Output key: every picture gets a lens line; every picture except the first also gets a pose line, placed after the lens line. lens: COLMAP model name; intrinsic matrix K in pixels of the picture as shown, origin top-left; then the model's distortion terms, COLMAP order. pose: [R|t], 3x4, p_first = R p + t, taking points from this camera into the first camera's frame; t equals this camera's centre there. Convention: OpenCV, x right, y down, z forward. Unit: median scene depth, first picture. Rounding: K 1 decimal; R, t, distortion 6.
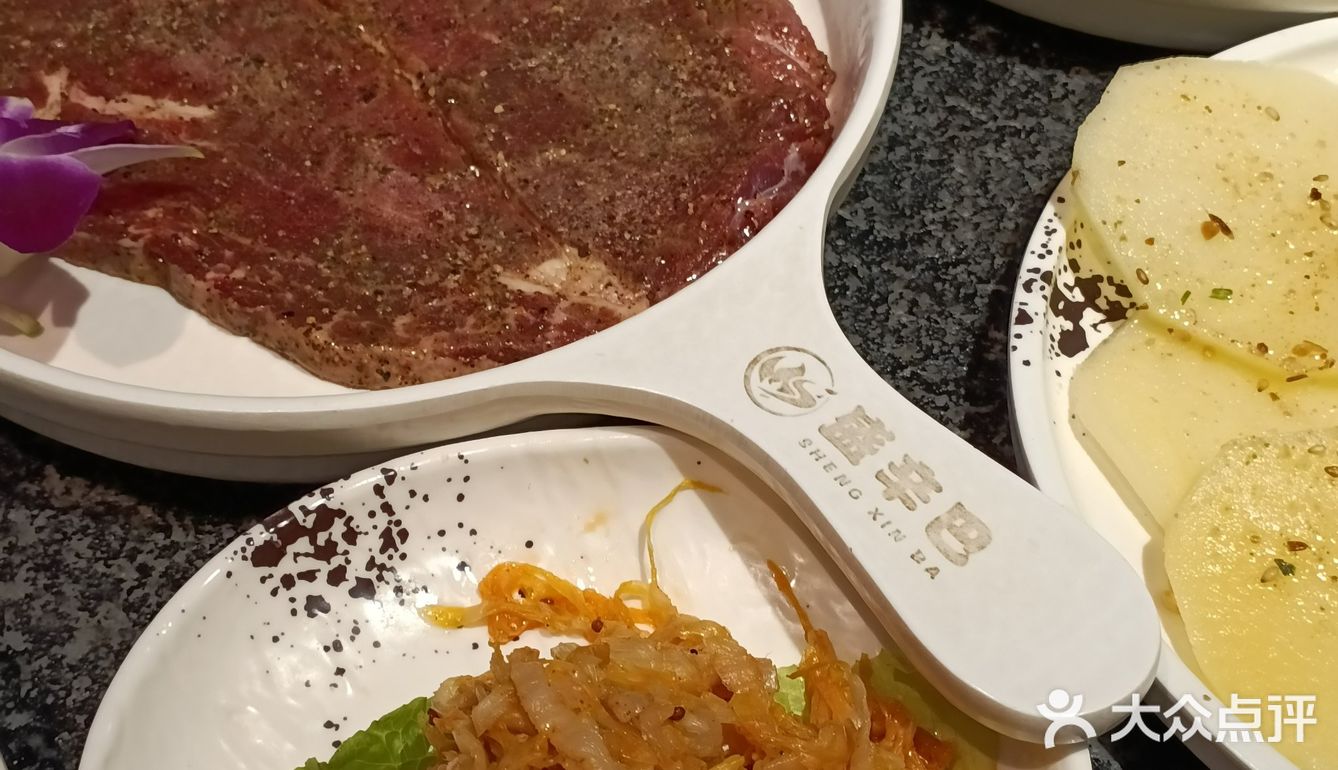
lens RADIAL K [[1595.8, 0, 671.1], [0, 1595.8, 471.9], [0, 0, 1]] dist [0.136084, 0.022755]
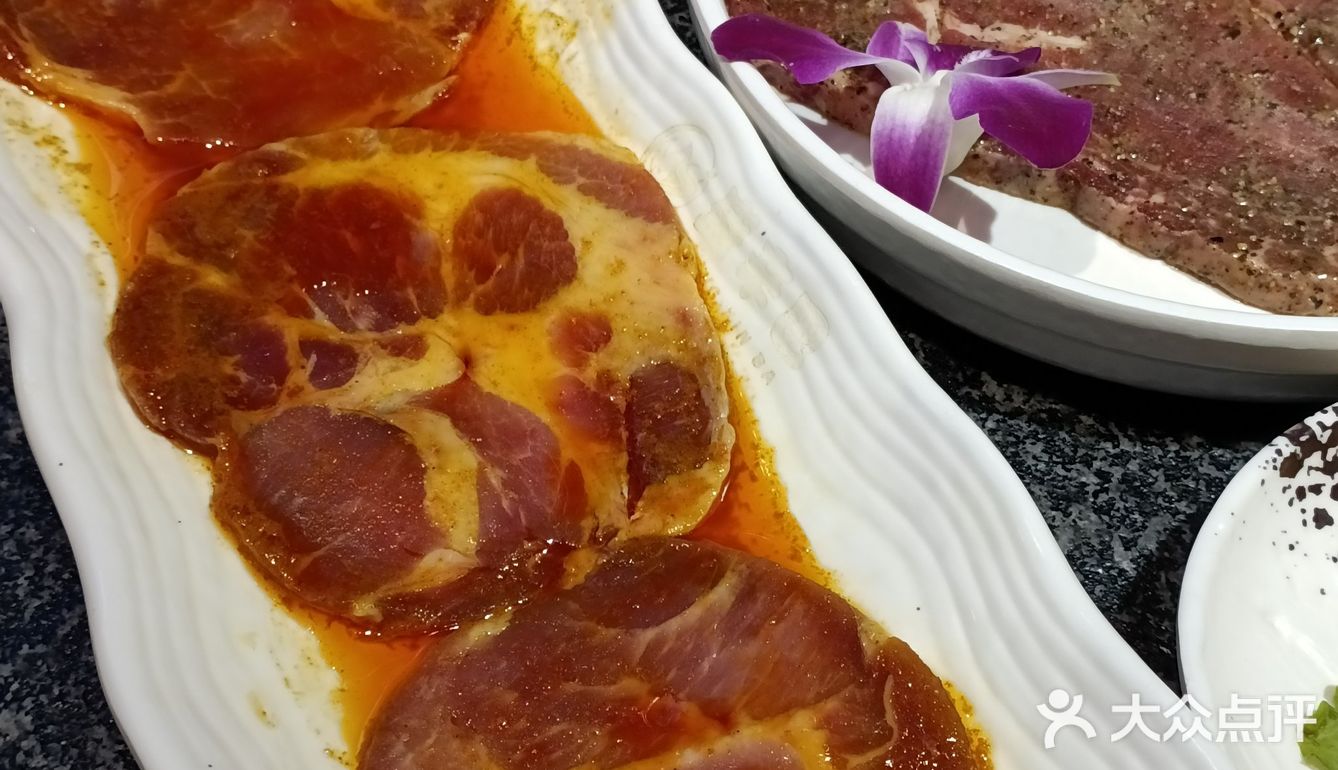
lens RADIAL K [[1595.8, 0, 671.1], [0, 1595.8, 471.9], [0, 0, 1]] dist [0.136084, 0.022755]
pose [[0.996842, 0.059400, 0.052703, -0.624933], [-0.060112, 0.998119, 0.012033, 0.058986], [-0.051889, -0.015163, 0.998538, -0.028672]]
